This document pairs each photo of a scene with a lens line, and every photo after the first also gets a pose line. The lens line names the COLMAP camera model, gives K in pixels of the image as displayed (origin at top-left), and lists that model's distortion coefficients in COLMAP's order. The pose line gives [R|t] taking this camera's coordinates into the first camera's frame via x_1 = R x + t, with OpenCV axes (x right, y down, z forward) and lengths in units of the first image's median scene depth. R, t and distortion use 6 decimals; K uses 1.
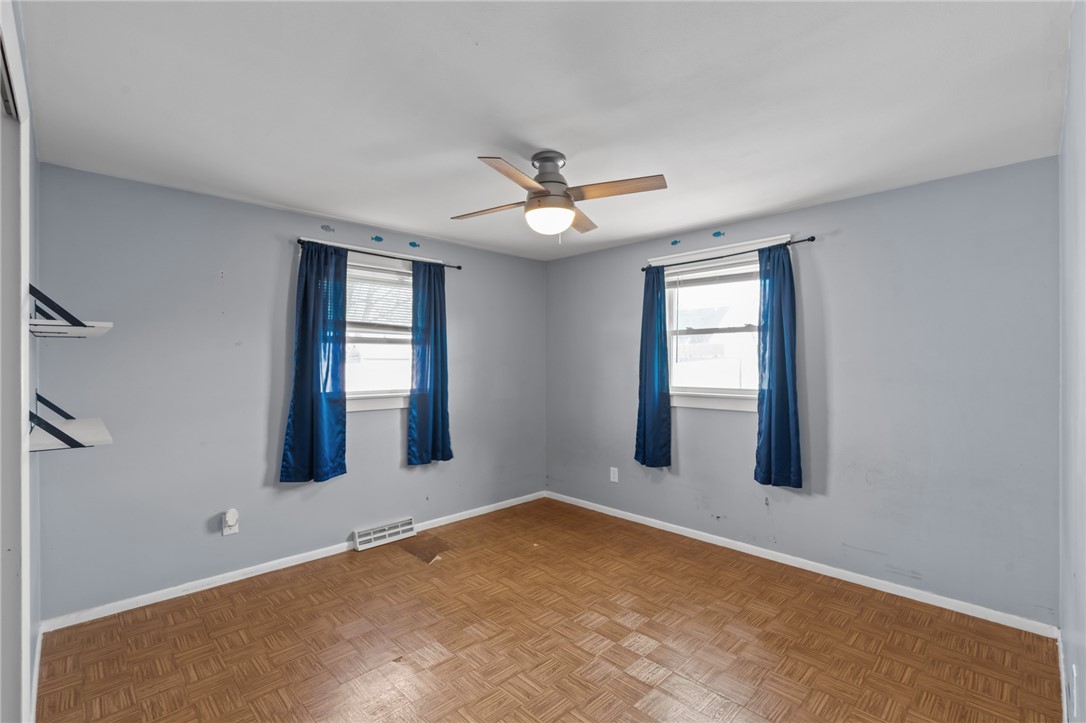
lens RADIAL K [[493.1, 0, 540.3], [0, 493.1, 355.9], [0, 0, 1]] dist [-0.012975, 0.001464]
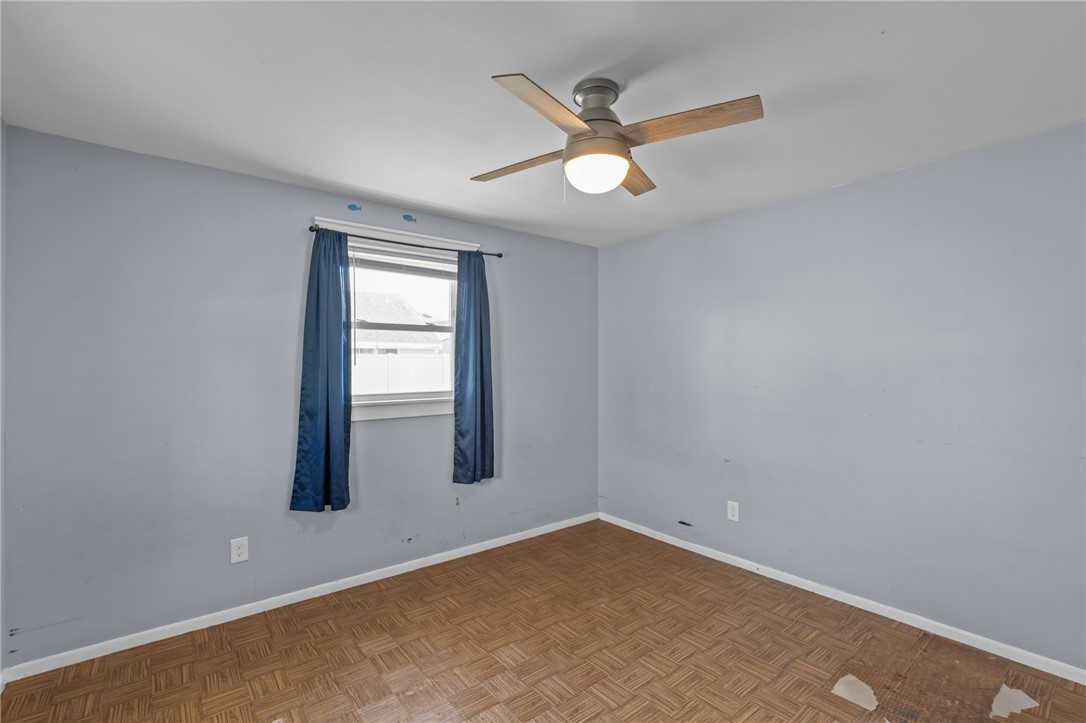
lens RADIAL K [[493.1, 0, 540.3], [0, 493.1, 355.9], [0, 0, 1]] dist [-0.012975, 0.001464]
pose [[0.085927, 0.014992, 0.996189, -0.522684], [-0.011572, 0.999834, -0.014049, 0.009632], [-0.996234, -0.010321, 0.086087, 0.726144]]
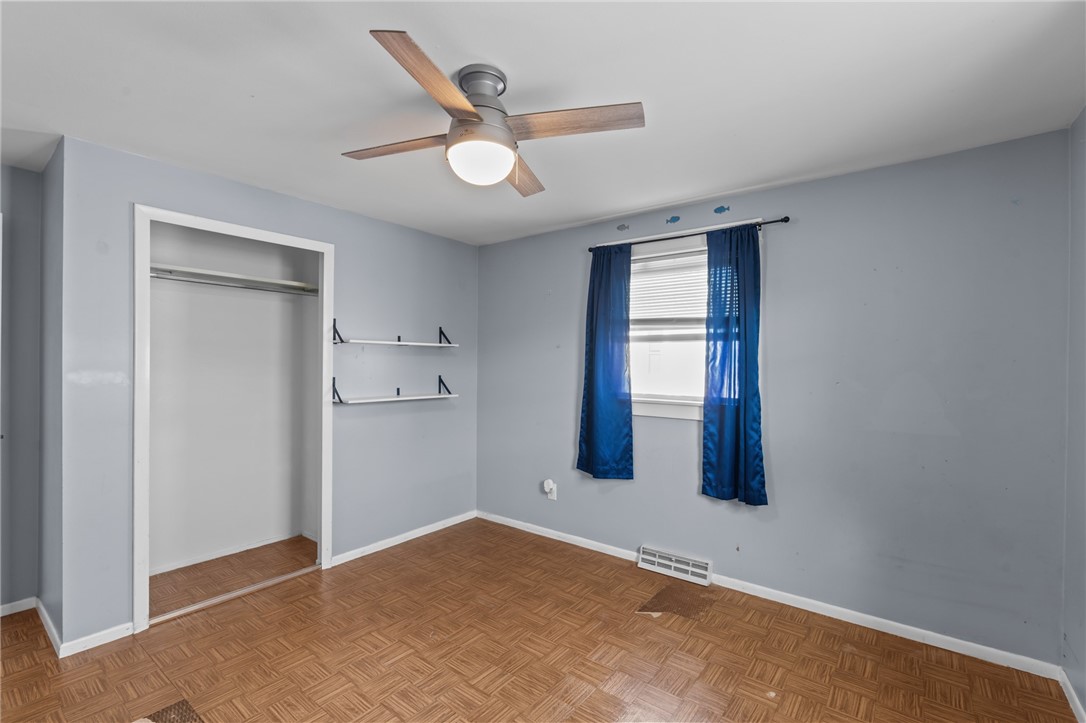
lens RADIAL K [[493.1, 0, 540.3], [0, 493.1, 355.9], [0, 0, 1]] dist [-0.012975, 0.001464]
pose [[0.119613, -0.007379, -0.992793, 0.532047], [0.007491, 0.999951, -0.006530, 0.004944], [0.992792, -0.006656, 0.119662, 0.711434]]
